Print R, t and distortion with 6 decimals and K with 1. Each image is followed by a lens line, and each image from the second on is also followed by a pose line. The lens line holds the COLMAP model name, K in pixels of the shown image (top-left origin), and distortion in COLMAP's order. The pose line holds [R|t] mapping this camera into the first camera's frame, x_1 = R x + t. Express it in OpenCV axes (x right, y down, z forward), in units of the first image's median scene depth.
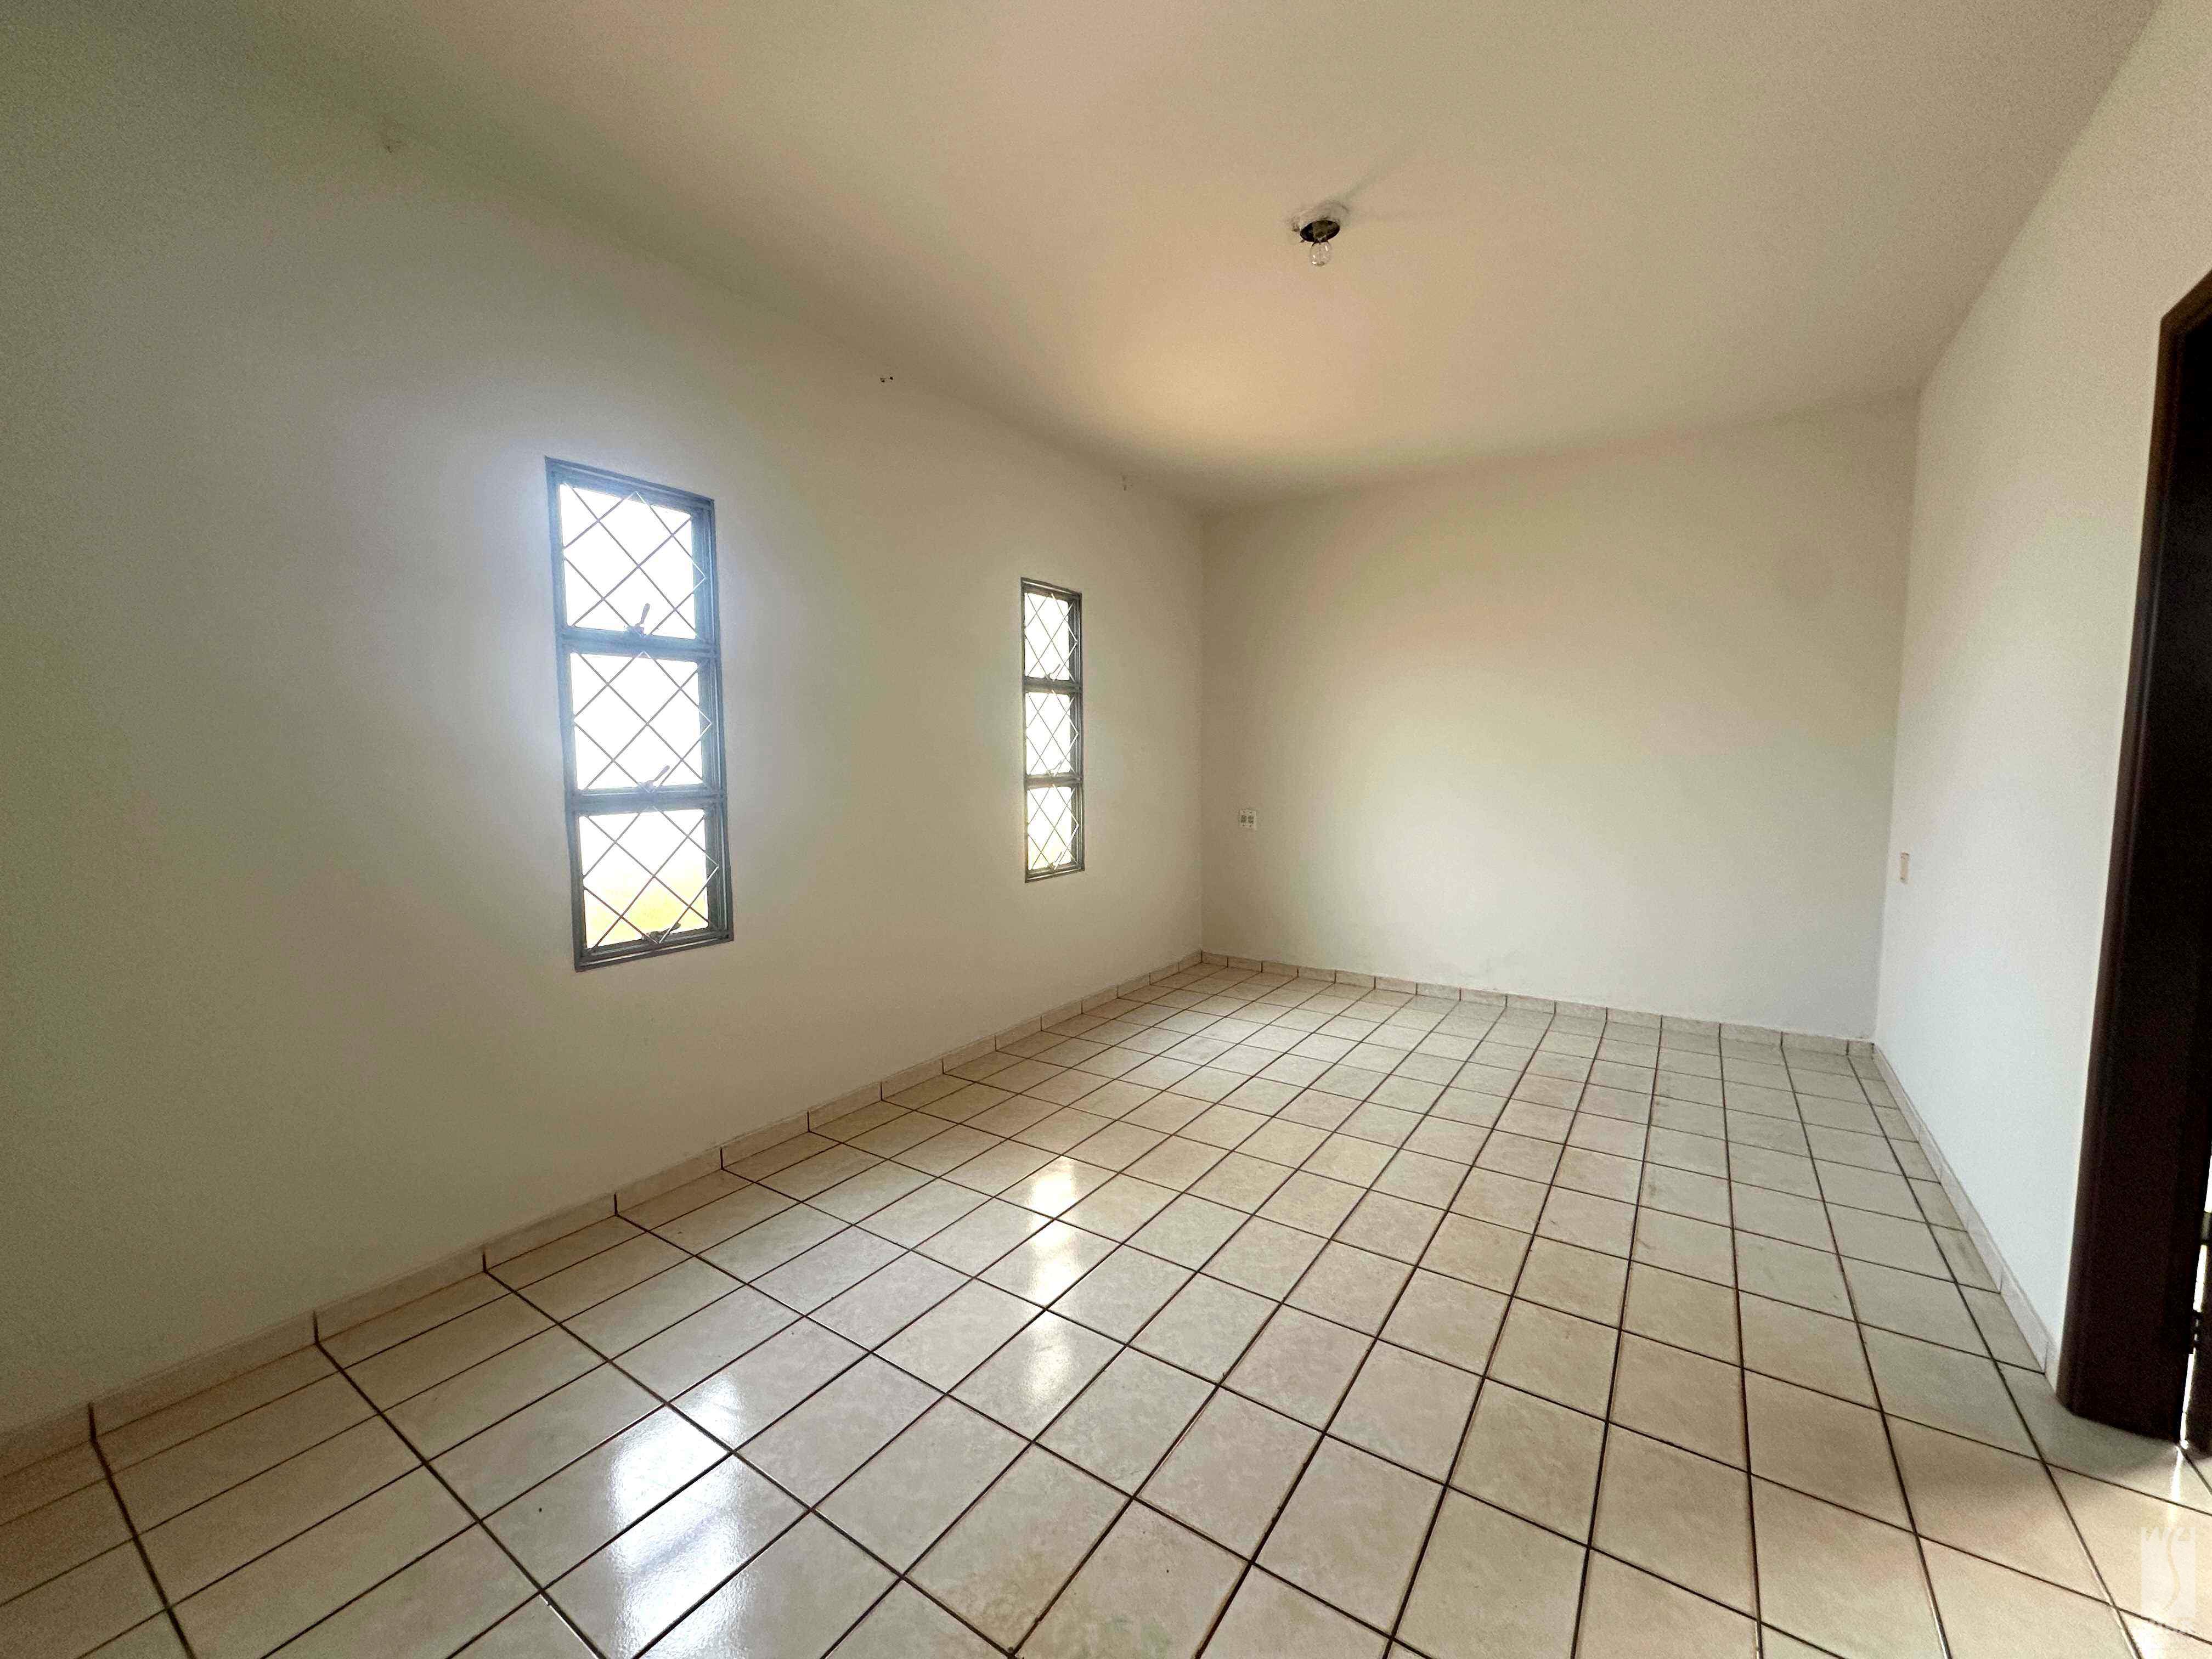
lens RADIAL K [[882.1, 0, 1101.4], [0, 882.1, 831.2], [0, 0, 1]] dist [0.003006, 0.000528]
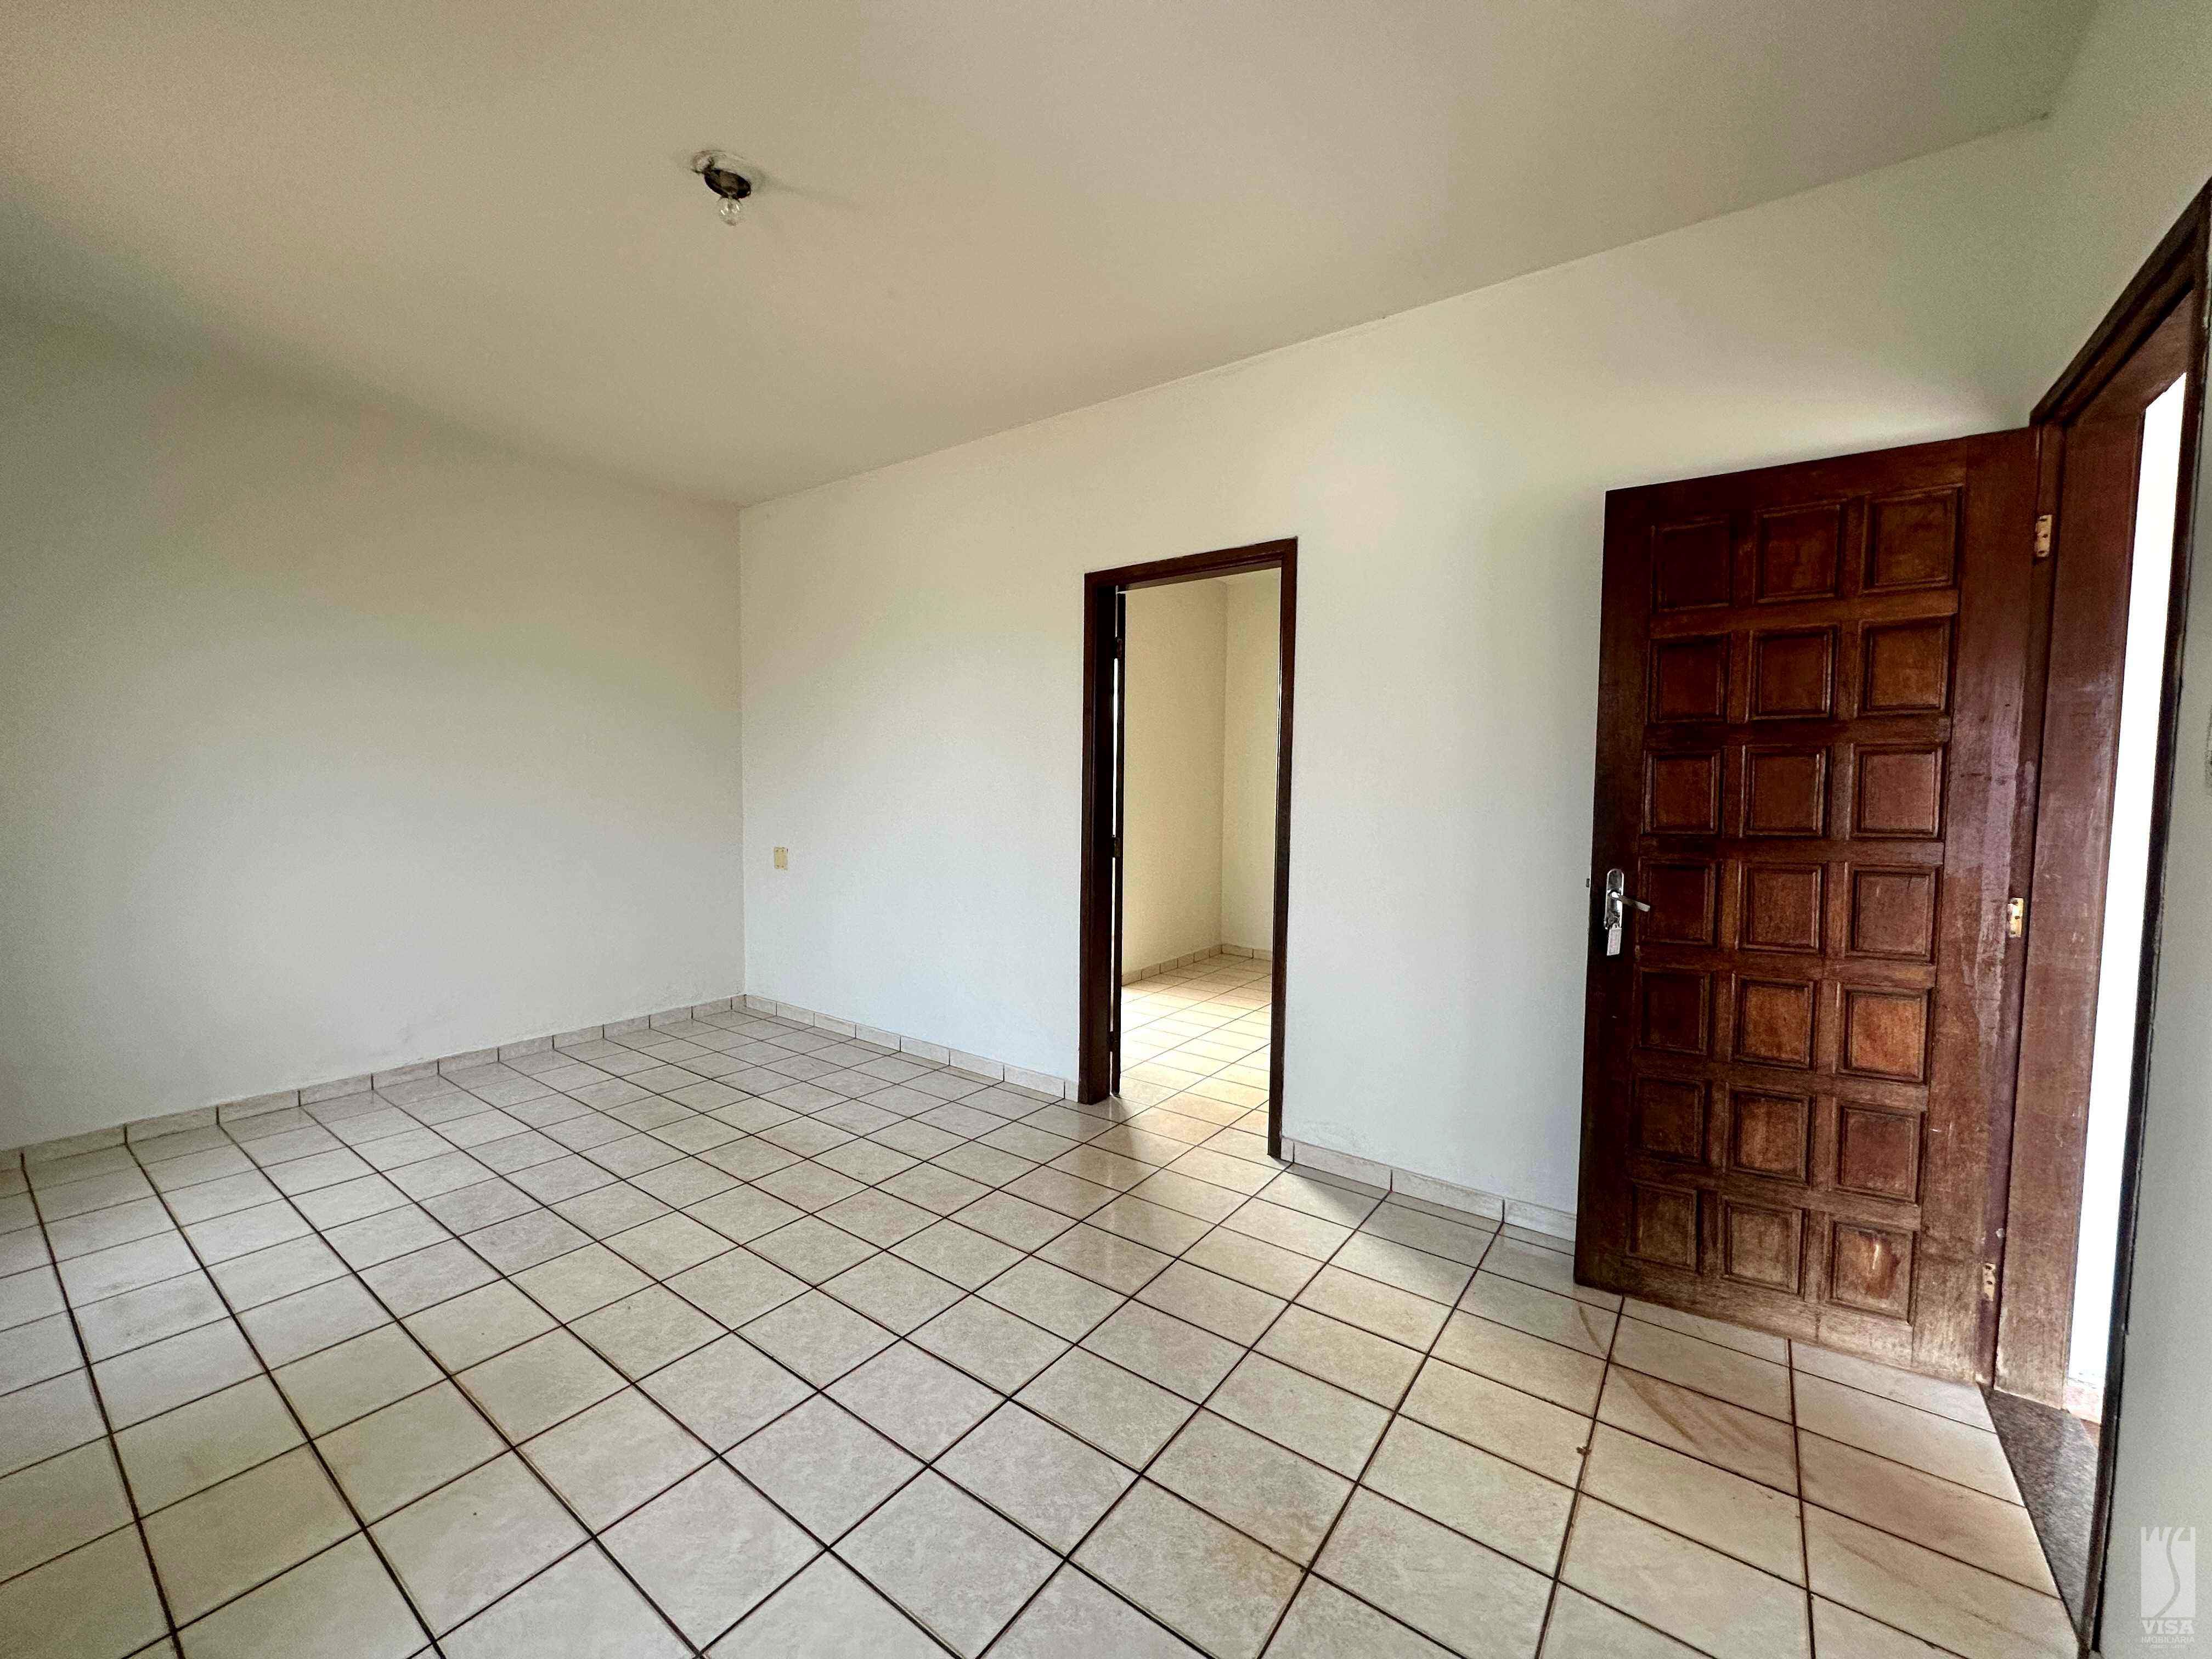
lens RADIAL K [[882.1, 0, 1100.8], [0, 882.1, 831.0], [0, 0, 1]] dist [0.003006, 0.000528]
pose [[0.034848, -0.053818, 0.997942, -0.518793], [0.074616, 0.995902, 0.051103, -0.039820], [-0.996603, 0.072681, 0.038721, 0.500359]]
